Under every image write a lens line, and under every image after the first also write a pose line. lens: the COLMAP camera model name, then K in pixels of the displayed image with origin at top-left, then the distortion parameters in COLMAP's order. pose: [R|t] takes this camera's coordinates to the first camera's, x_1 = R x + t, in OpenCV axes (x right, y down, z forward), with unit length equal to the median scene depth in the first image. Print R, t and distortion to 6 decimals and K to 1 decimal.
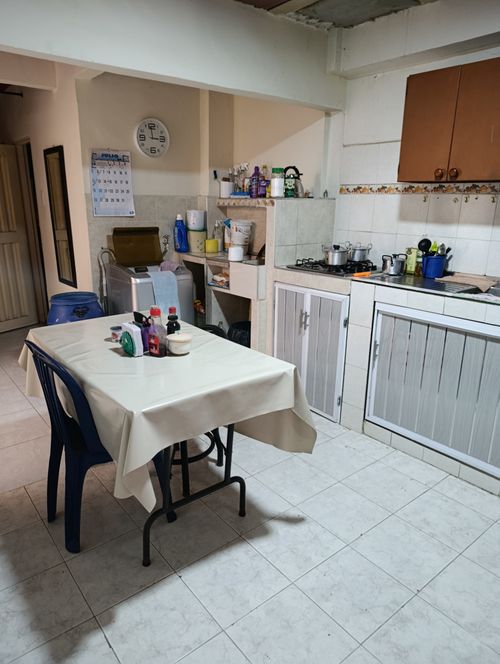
lens RADIAL K [[453.8, 0, 246.3], [0, 453.8, 332.3], [0, 0, 1]] dist [-0.001576, -0.003692]
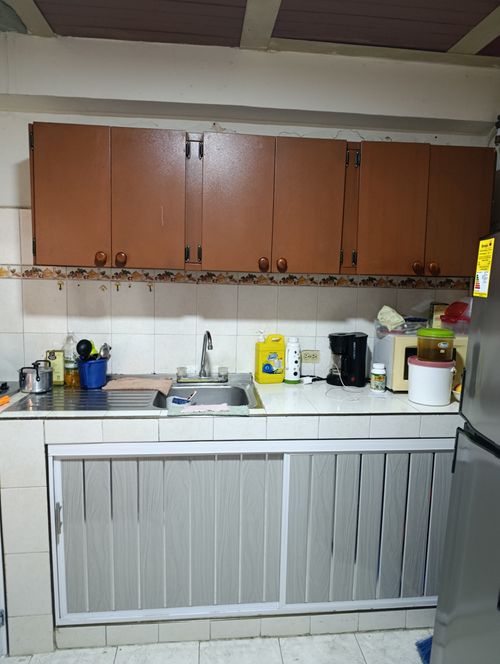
lens RADIAL K [[453.8, 0, 249.9], [0, 453.8, 336.6], [0, 0, 1]] dist [-0.001576, -0.003692]
pose [[0.557219, -0.105353, 0.823655, -0.066655], [0.219174, 0.975403, -0.023513, -0.130931], [-0.800918, 0.193625, 0.566603, 0.349965]]
